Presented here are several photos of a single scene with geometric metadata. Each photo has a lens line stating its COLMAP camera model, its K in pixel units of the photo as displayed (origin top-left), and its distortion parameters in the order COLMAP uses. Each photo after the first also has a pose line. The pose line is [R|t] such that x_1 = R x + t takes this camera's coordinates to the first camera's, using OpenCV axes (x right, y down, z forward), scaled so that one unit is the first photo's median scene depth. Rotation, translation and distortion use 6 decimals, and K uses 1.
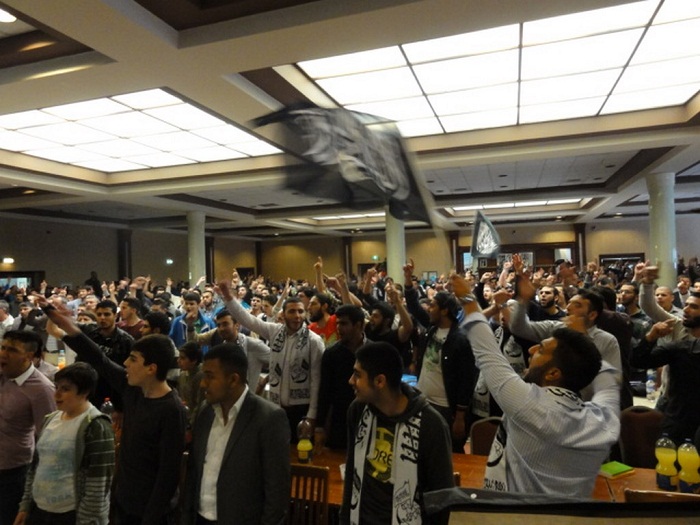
lens RADIAL K [[472.1, 0, 350.0], [0, 472.1, 262.5], [0, 0, 1]] dist [-0.003762, 0.000125]
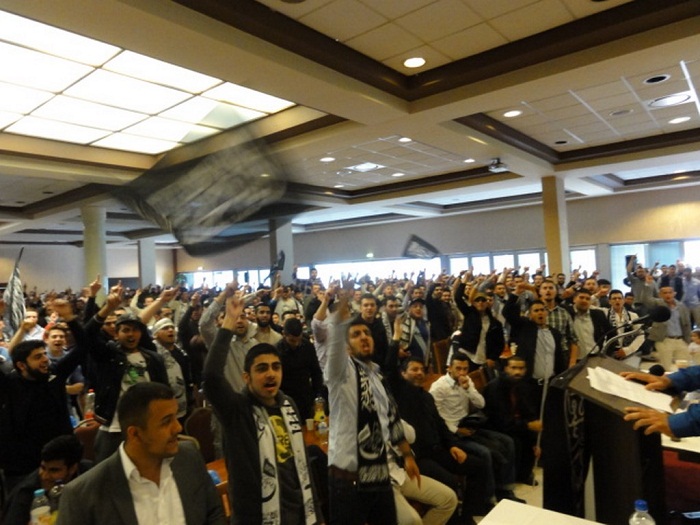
lens RADIAL K [[493.6, 0, 350.0], [0, 493.6, 262.5], [0, 0, 1]] dist [-0.003166, 0.005878]
pose [[0.376892, 0.027831, 0.925839, -0.195025], [0.032798, 0.998521, -0.043367, 0.006177], [-0.925676, 0.046711, 0.375422, 0.067721]]
